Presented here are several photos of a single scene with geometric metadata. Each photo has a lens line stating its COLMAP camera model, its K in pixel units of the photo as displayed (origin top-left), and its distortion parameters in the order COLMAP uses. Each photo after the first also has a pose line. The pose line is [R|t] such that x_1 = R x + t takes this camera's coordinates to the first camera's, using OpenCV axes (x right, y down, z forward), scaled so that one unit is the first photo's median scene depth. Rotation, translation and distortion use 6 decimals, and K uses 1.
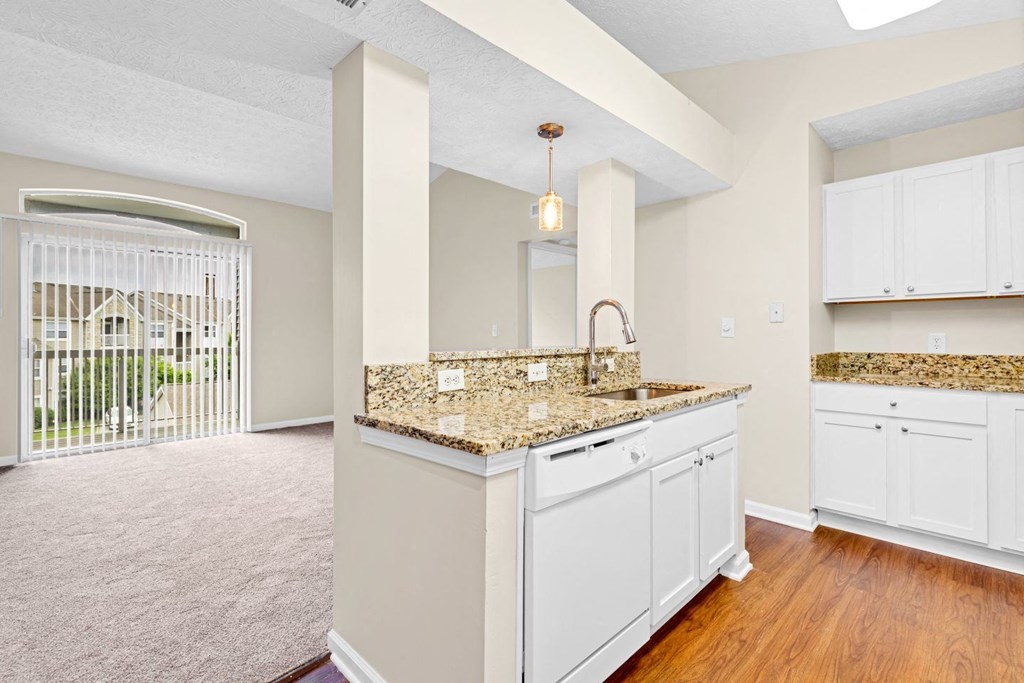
lens RADIAL K [[476.4, 0, 508.1], [0, 476.4, 334.1], [0, 0, 1]] dist [-0.001520, -0.000381]
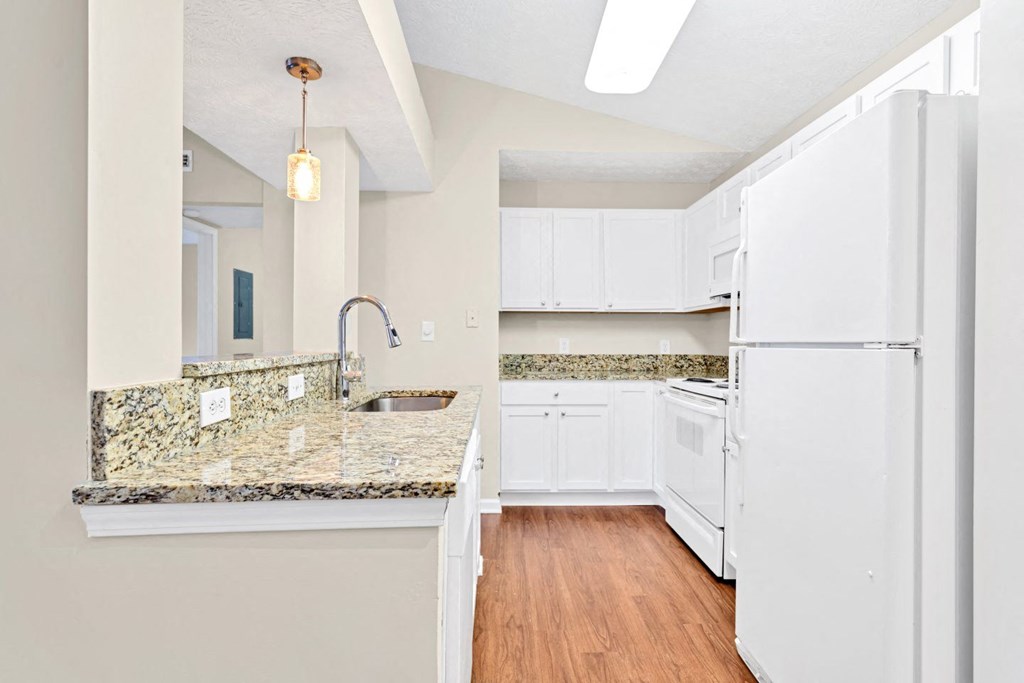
lens RADIAL K [[511.1, 0, 510.3], [0, 511.1, 342.9], [0, 0, 1]] dist [0.003578, -0.000624]
pose [[0.673614, -0.000224, 0.739084, -0.287332], [-0.005274, 0.999973, 0.005110, 0.005417], [-0.739065, -0.007340, 0.673594, 0.198126]]
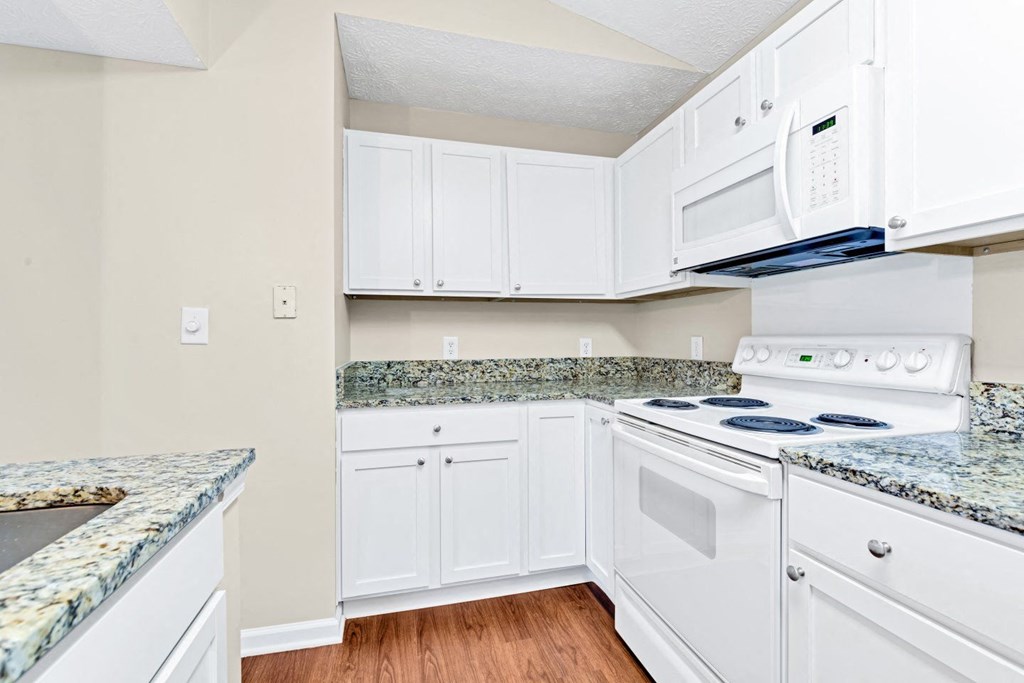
lens RADIAL K [[441.9, 0, 506.8], [0, 441.9, 335.8], [0, 0, 1]] dist [-0.005090, -0.000320]
pose [[0.493624, 0.004762, 0.869663, 0.268796], [0.003347, 0.999967, -0.007375, 0.003381], [-0.869669, 0.006551, 0.493591, 0.595943]]
